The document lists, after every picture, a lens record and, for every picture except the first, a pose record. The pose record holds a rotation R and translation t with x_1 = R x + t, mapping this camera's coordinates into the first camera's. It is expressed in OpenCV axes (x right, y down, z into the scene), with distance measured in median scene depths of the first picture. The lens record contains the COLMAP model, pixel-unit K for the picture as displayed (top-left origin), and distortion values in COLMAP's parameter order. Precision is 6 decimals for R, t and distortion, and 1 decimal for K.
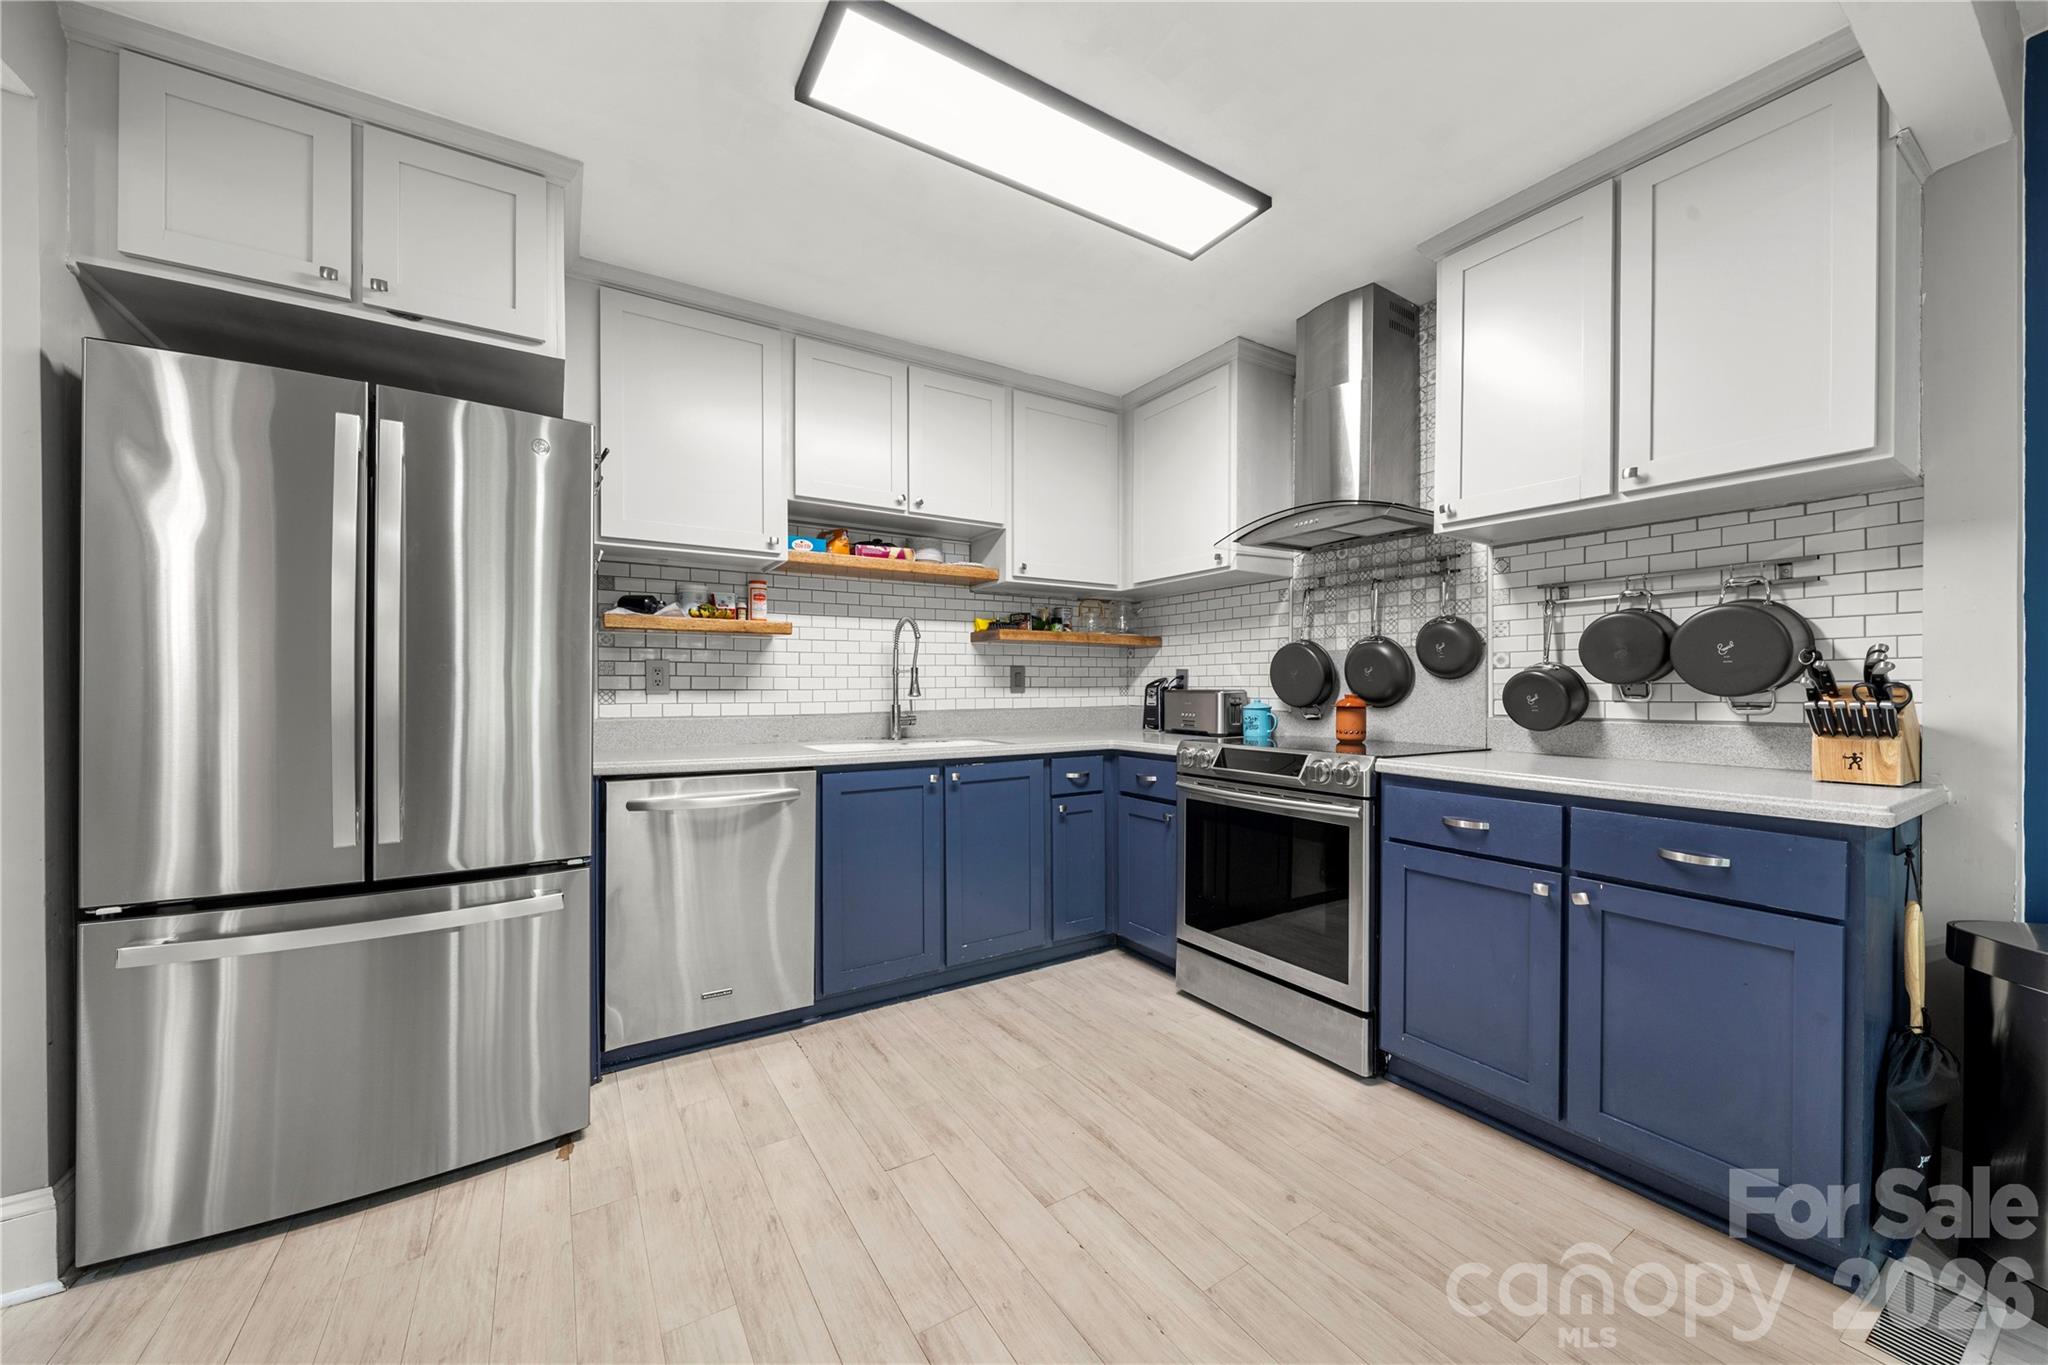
lens RADIAL K [[744.5, 0, 1017.4], [0, 744.5, 688.0], [0, 0, 1]] dist [-0.001103, -0.000189]
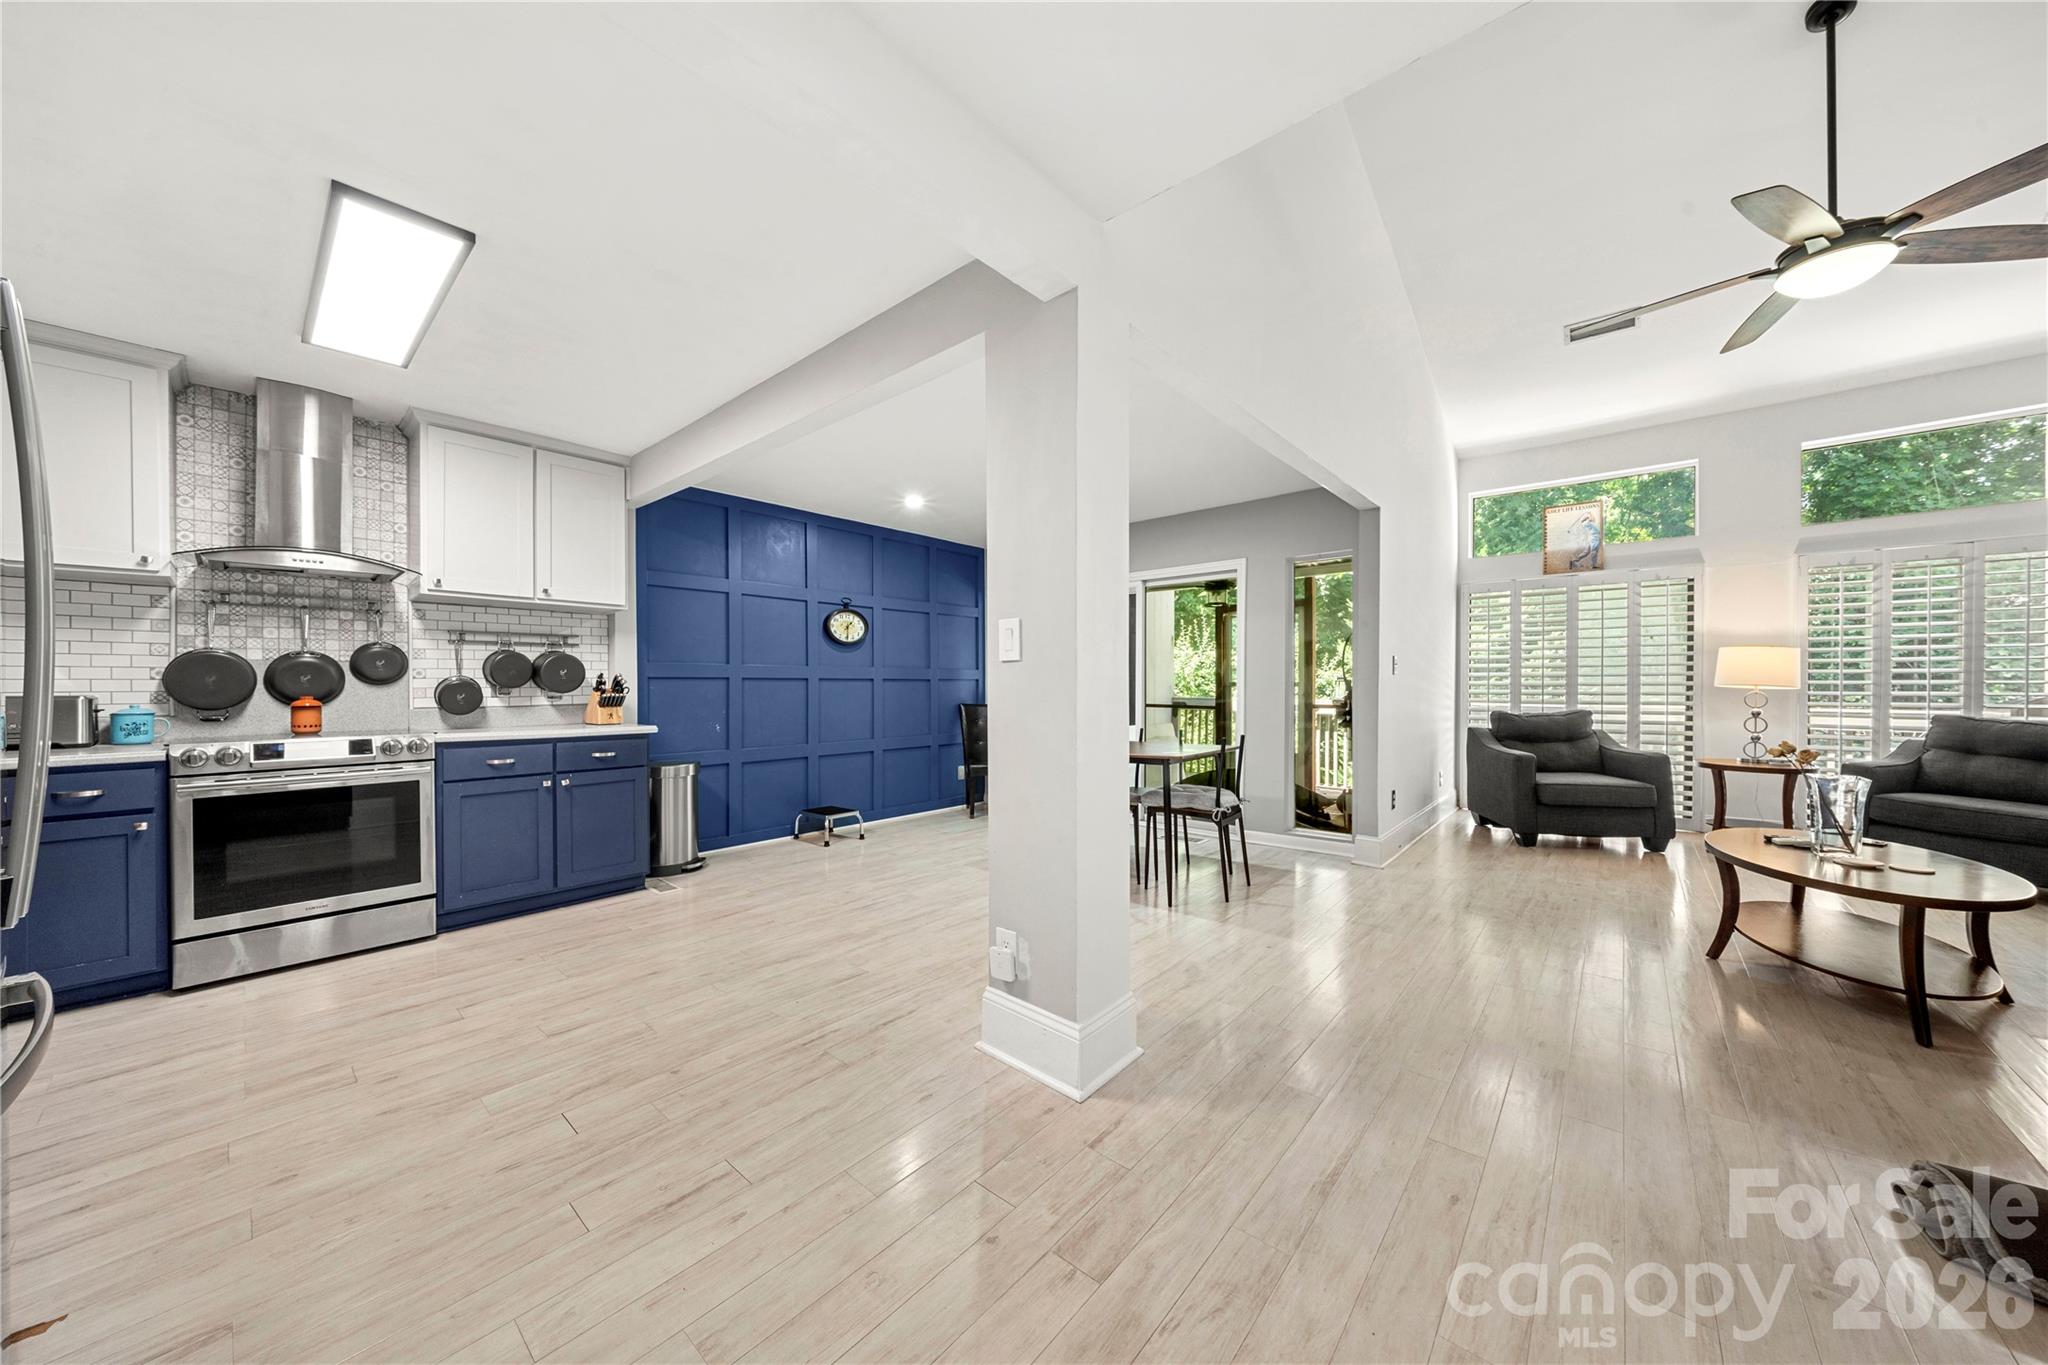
lens RADIAL K [[687.5, 0, 1022.1], [0, 687.5, 688.4], [0, 0, 1]] dist [-0.004890, -0.000090]
pose [[-0.296077, -0.000355, 0.955164, -1.007097], [0.008861, 0.999956, 0.003118, 0.001926], [-0.955123, 0.009387, -0.296061, 0.175106]]
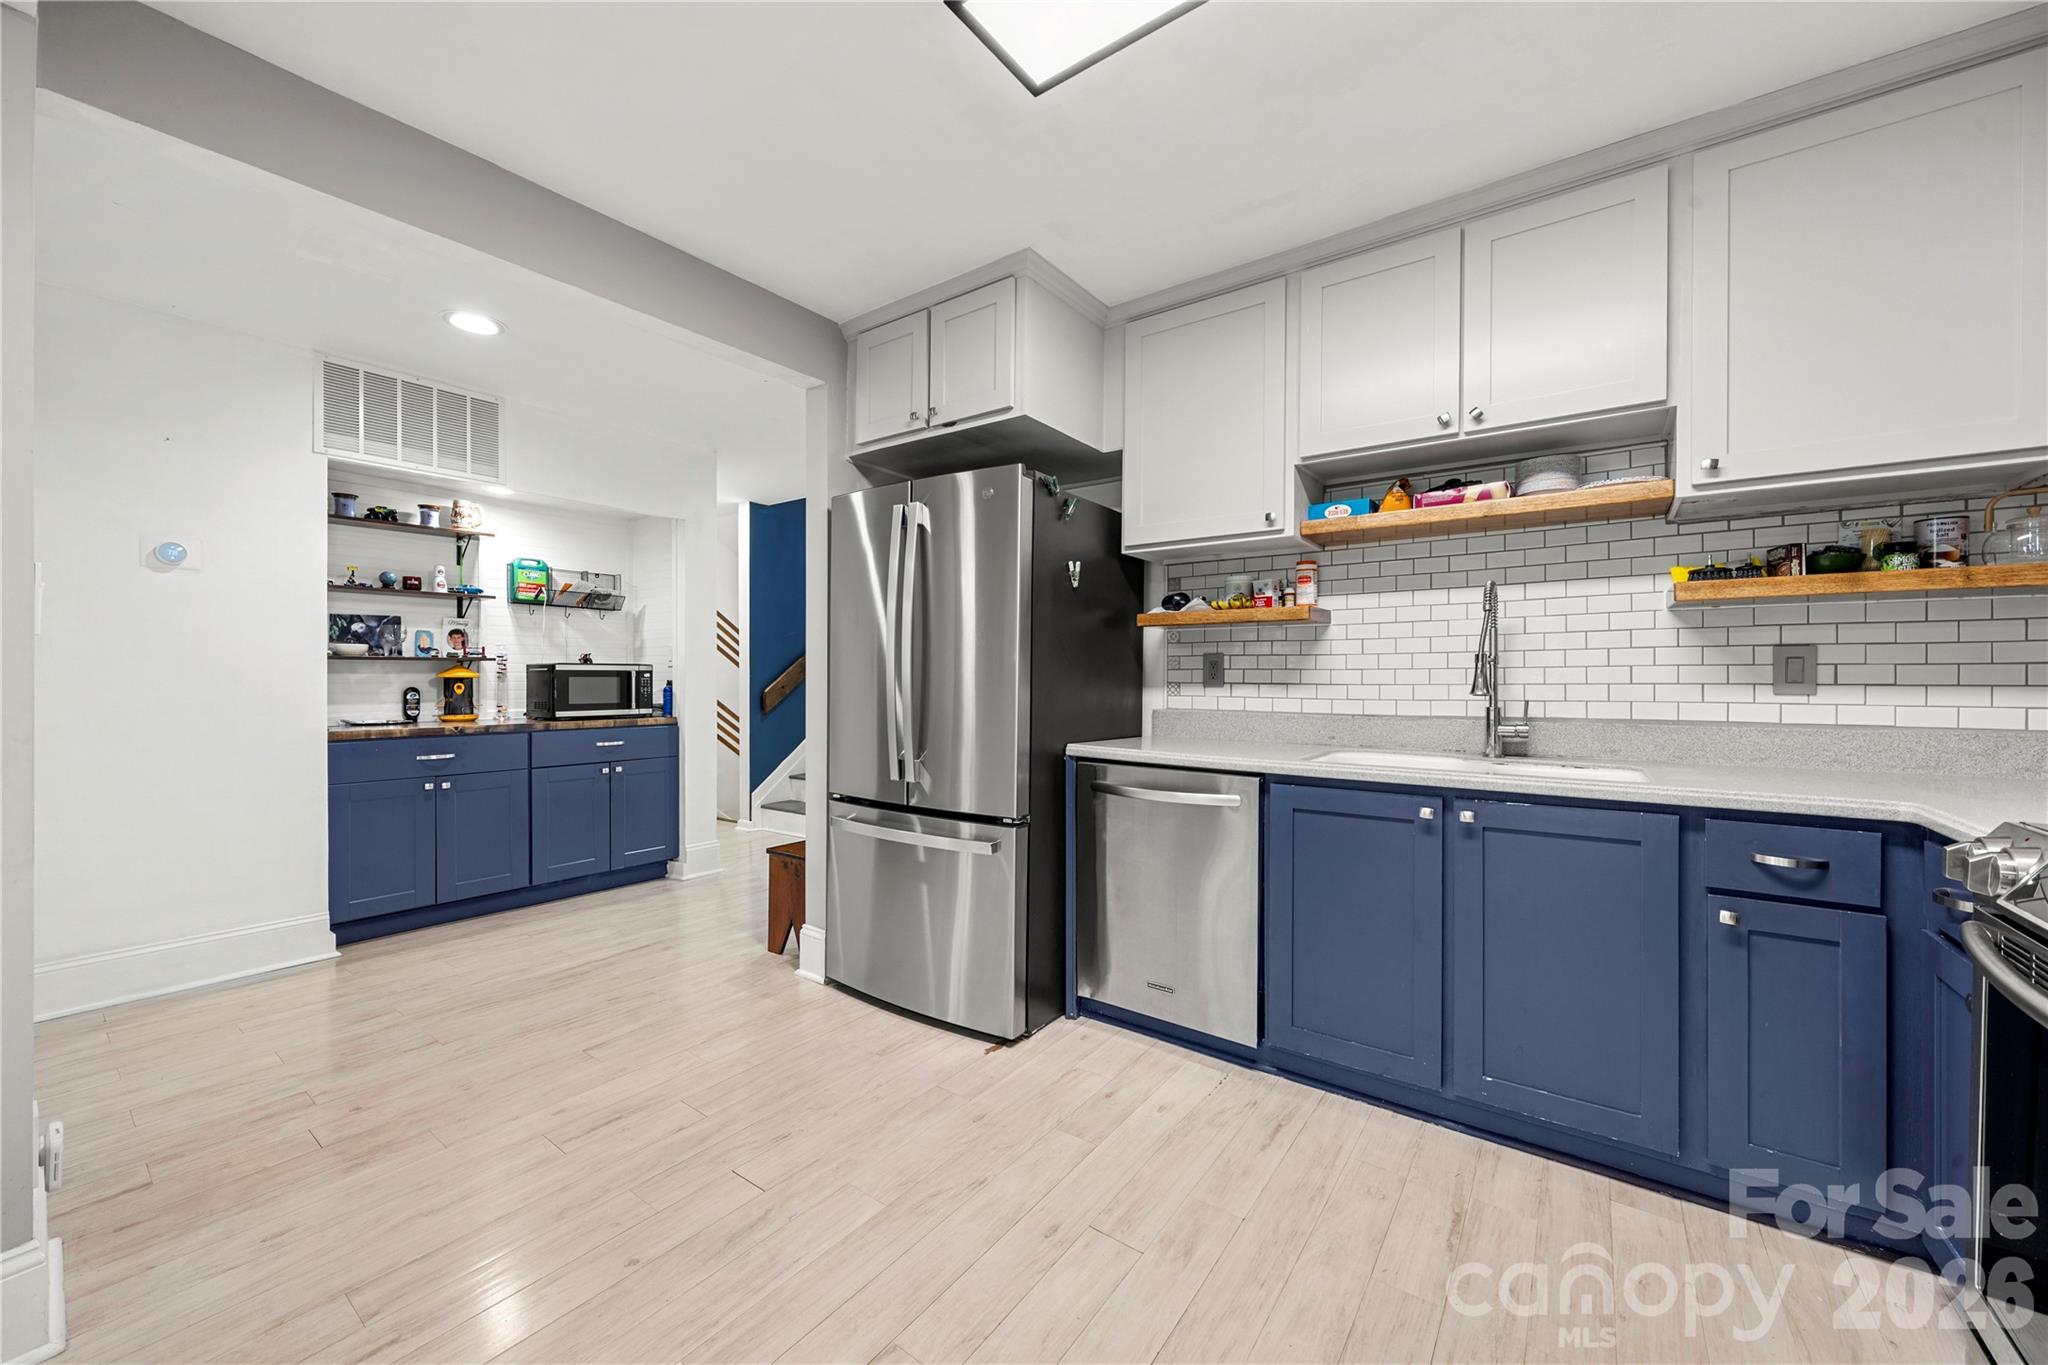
lens RADIAL K [[776.1, 0, 1023.7], [0, 776.1, 680.0], [0, 0, 1]] dist [-0.001551, -0.000224]
pose [[0.366923, 0.004336, -0.930241, 0.414712], [-0.006079, 0.999979, 0.002263, -0.002620], [0.930231, 0.004824, 0.366942, 0.371565]]
